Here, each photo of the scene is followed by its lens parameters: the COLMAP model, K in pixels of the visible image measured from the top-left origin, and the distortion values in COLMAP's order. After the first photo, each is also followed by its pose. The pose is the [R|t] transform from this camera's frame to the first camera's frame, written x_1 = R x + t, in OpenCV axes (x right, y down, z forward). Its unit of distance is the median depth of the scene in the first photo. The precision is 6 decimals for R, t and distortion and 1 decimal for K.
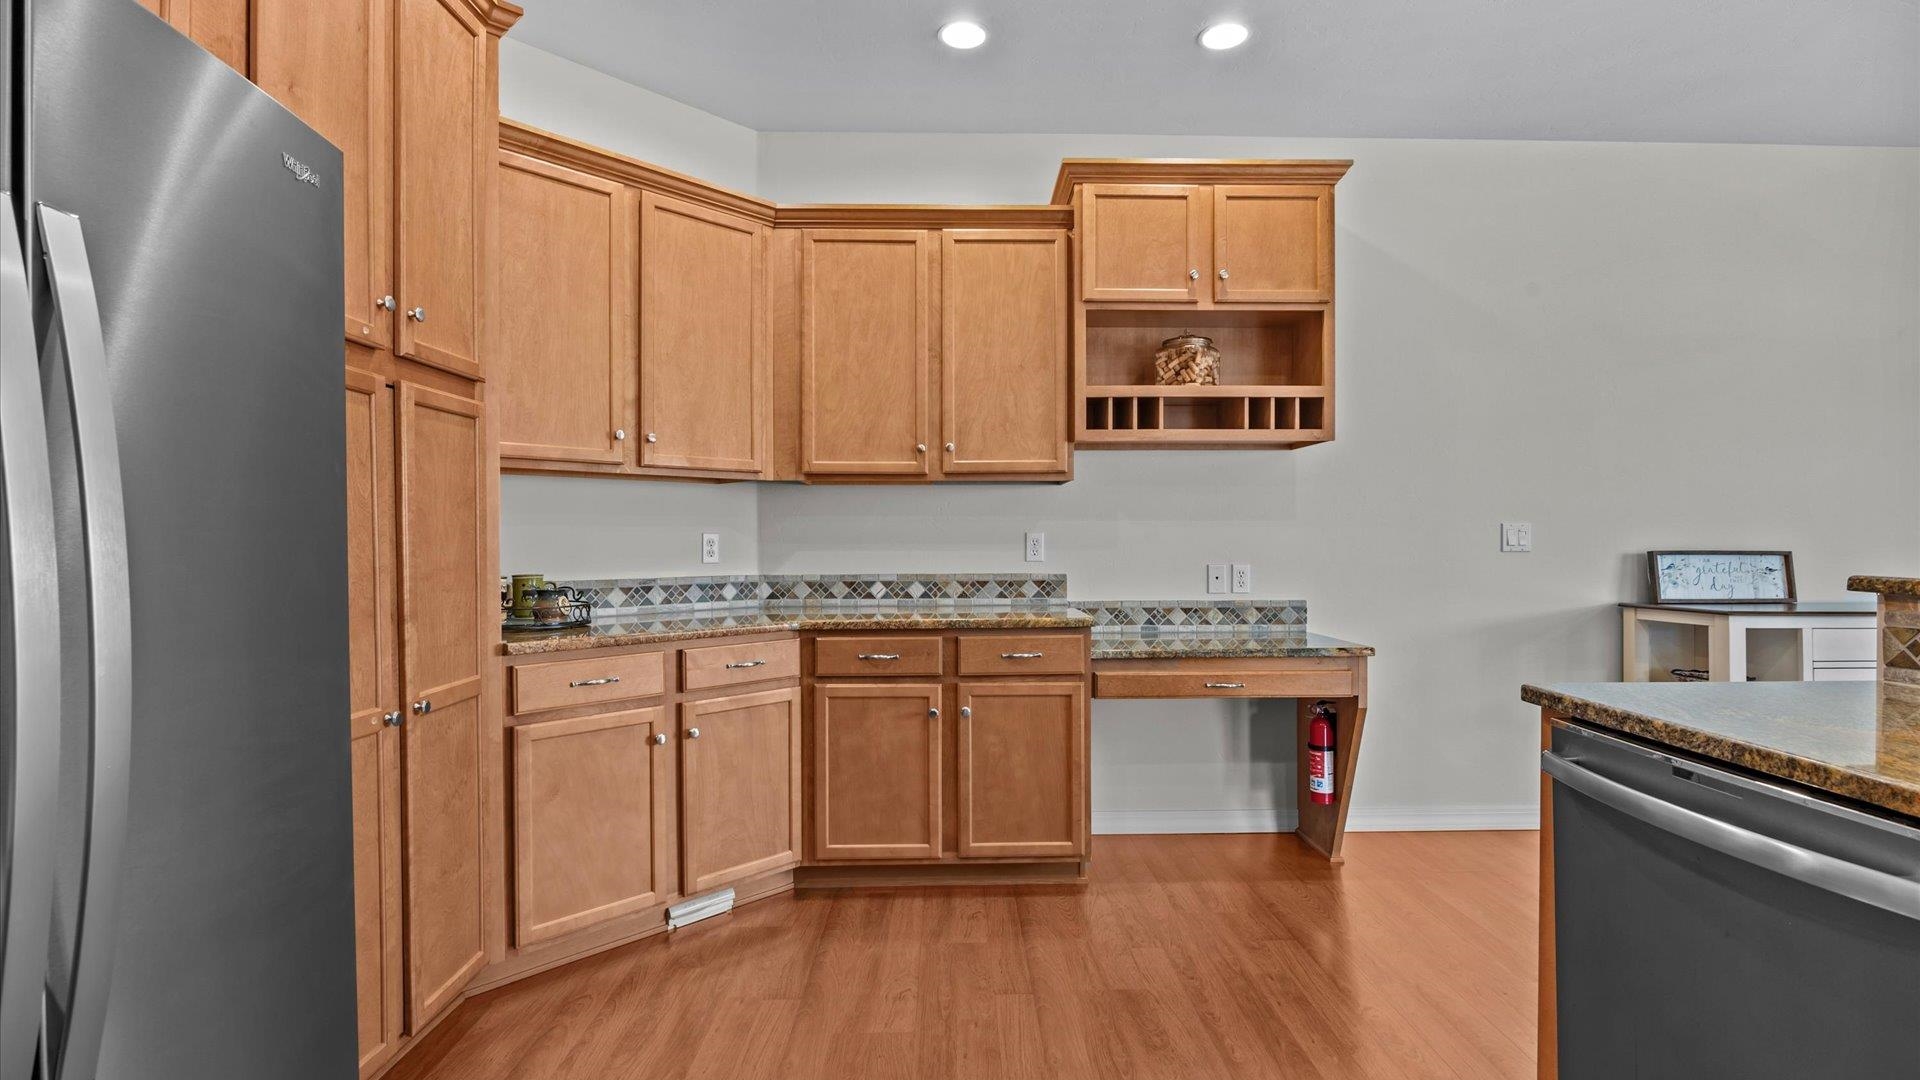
lens RADIAL K [[851.7, 0, 969.2], [0, 851.7, 538.6], [0, 0, 1]] dist [-0.003356, -0.000459]
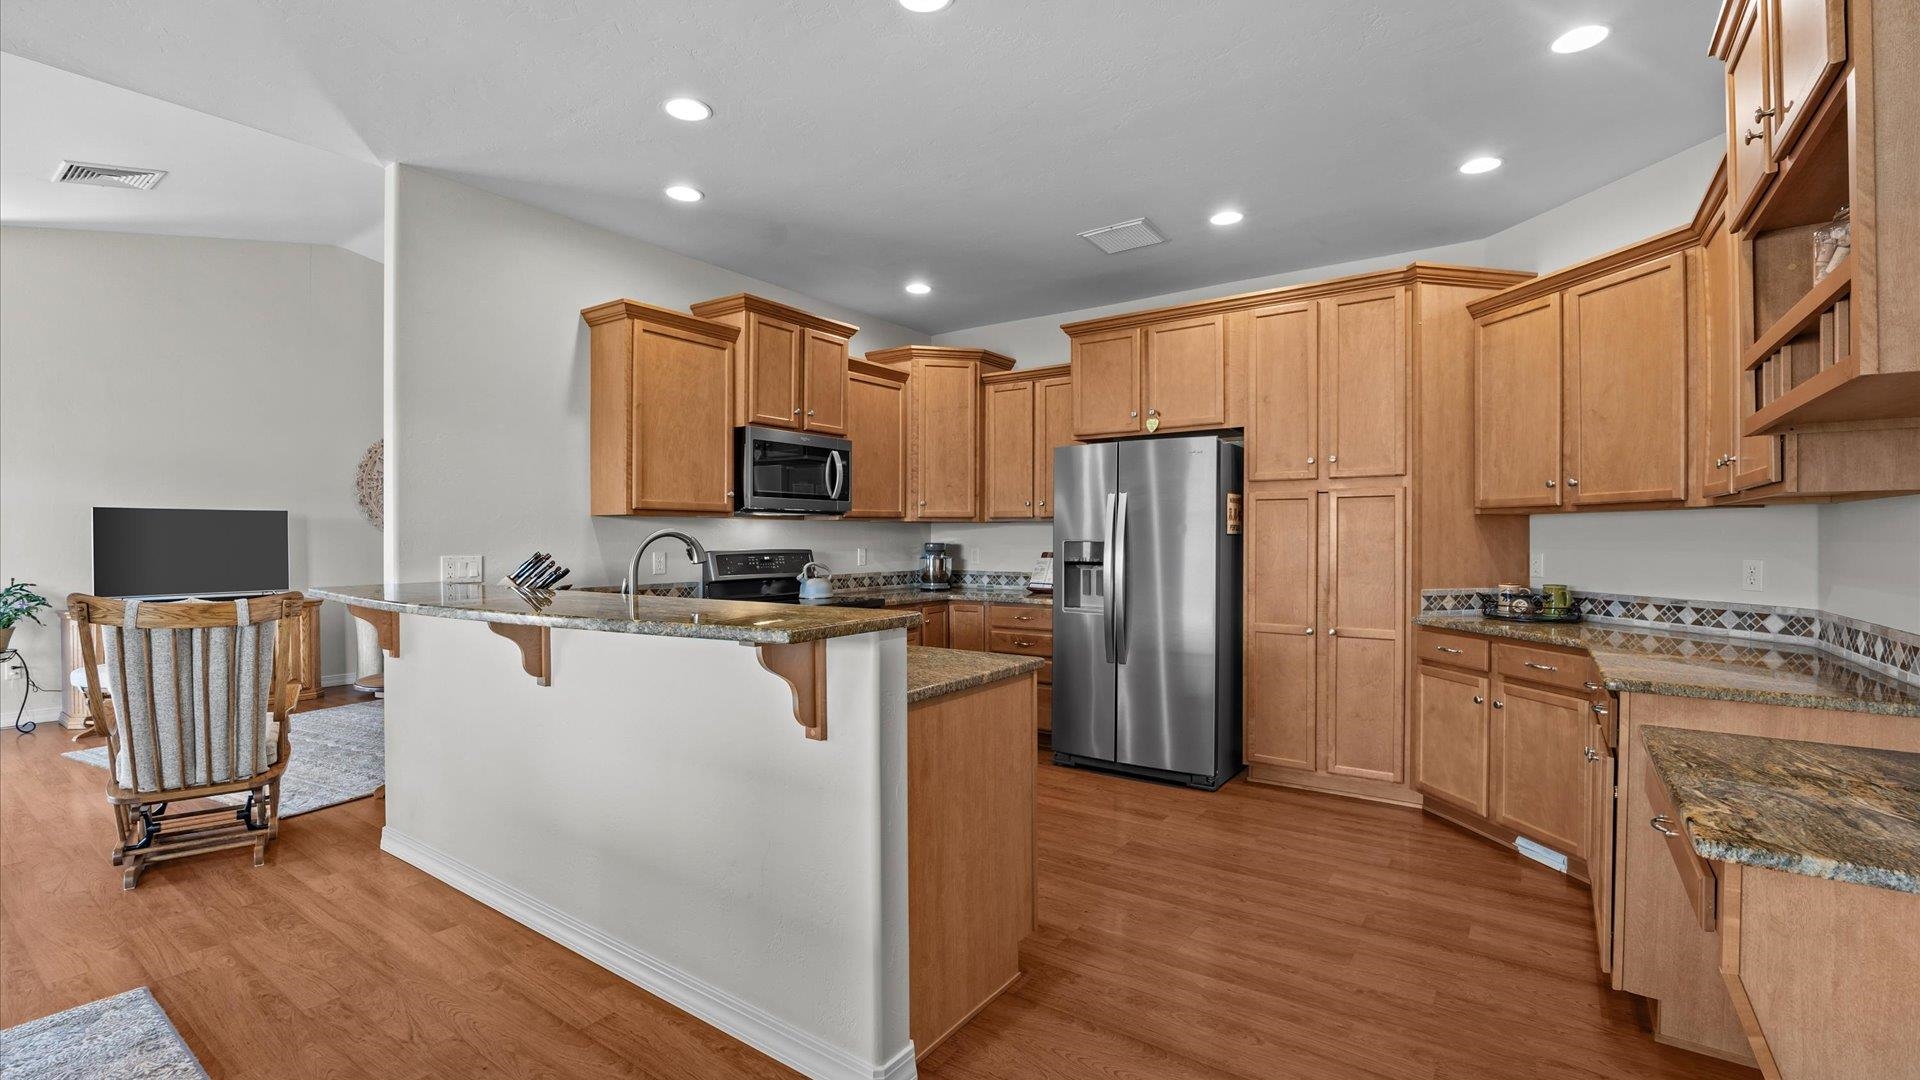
lens RADIAL K [[825.8, 0, 954.3], [0, 825.8, 564.7], [0, 0, 1]] dist [-0.003322, 0.000018]
pose [[-0.602637, 0.029766, -0.797460, 0.991205], [0.002926, 0.999380, 0.035092, -0.035243], [0.798010, 0.018814, -0.602350, 0.877810]]
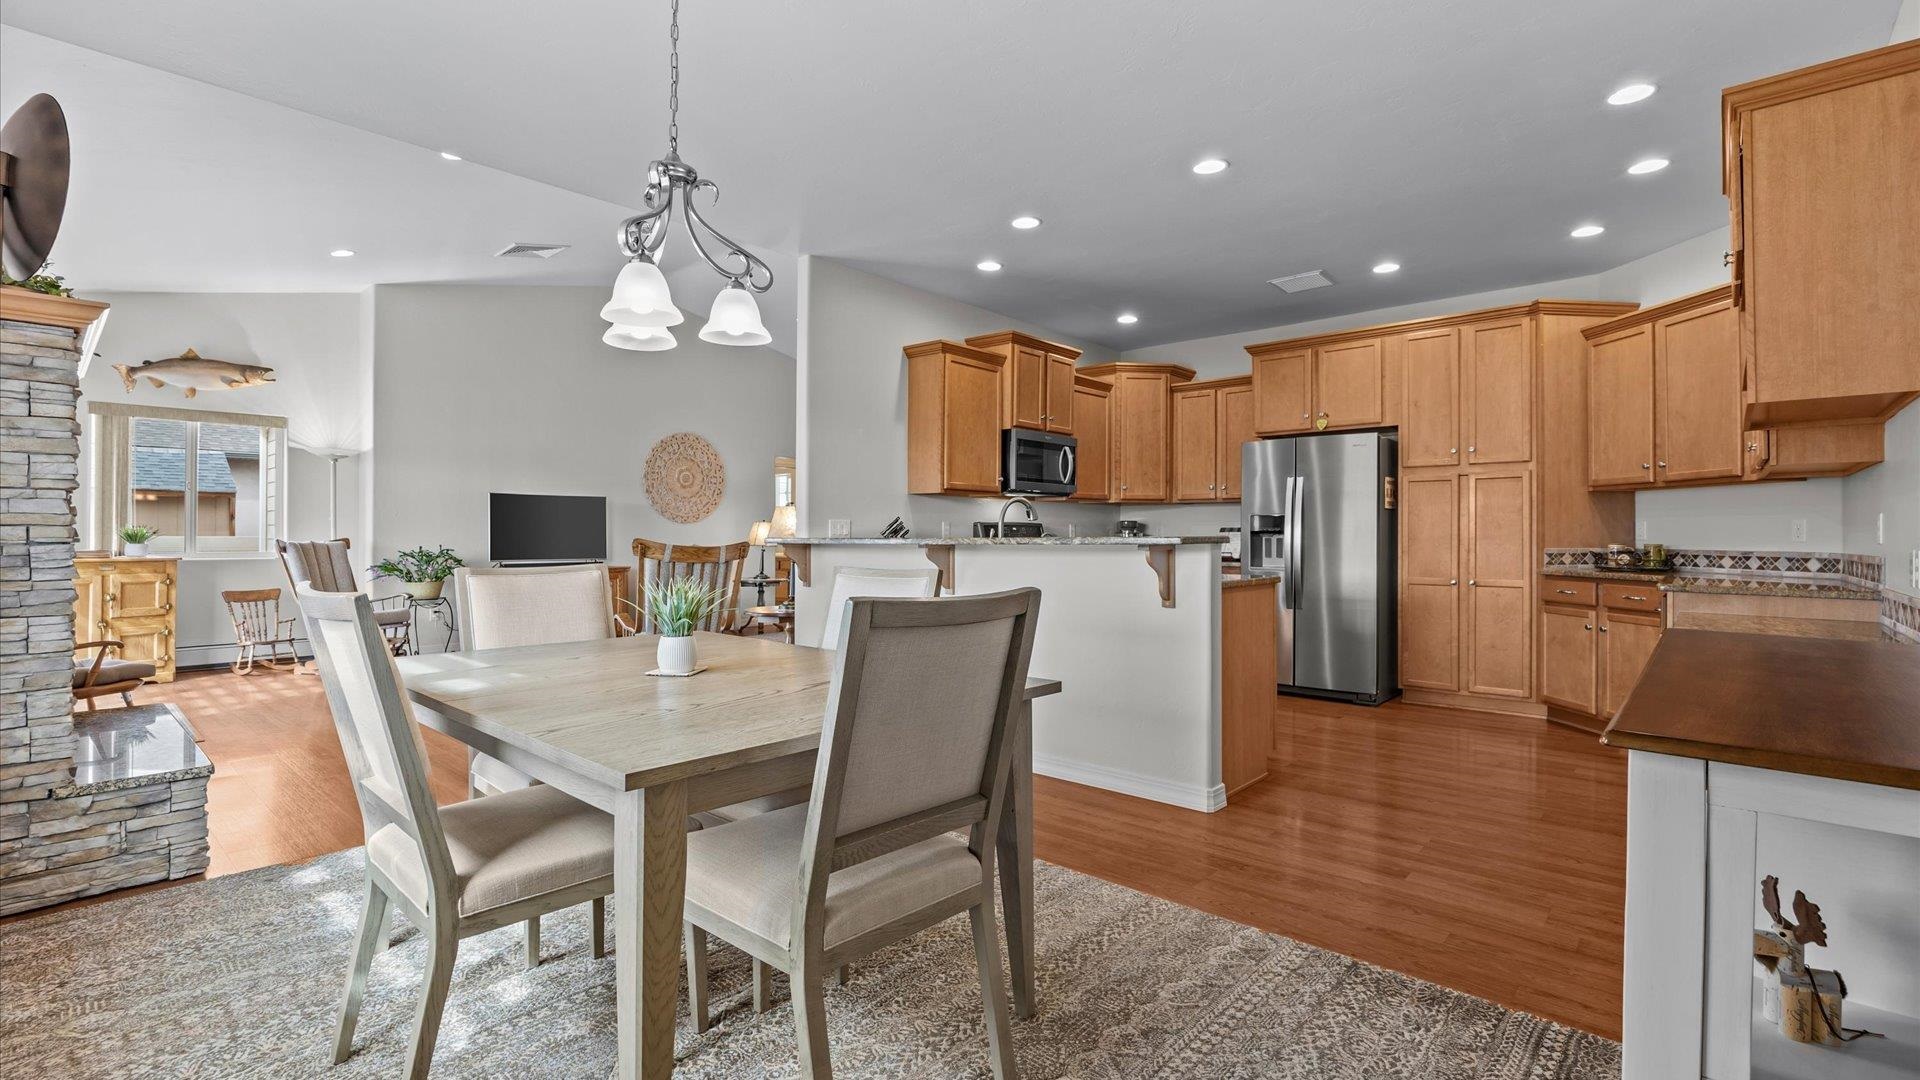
lens RADIAL K [[845.6, 0, 968.2], [0, 845.6, 548.5], [0, 0, 1]] dist [0.001628, 0.000117]
pose [[-0.680160, 0.012004, -0.732966, 1.549453], [0.000204, 0.999869, 0.016185, 0.019002], [0.733064, 0.010859, -0.680073, 0.989237]]
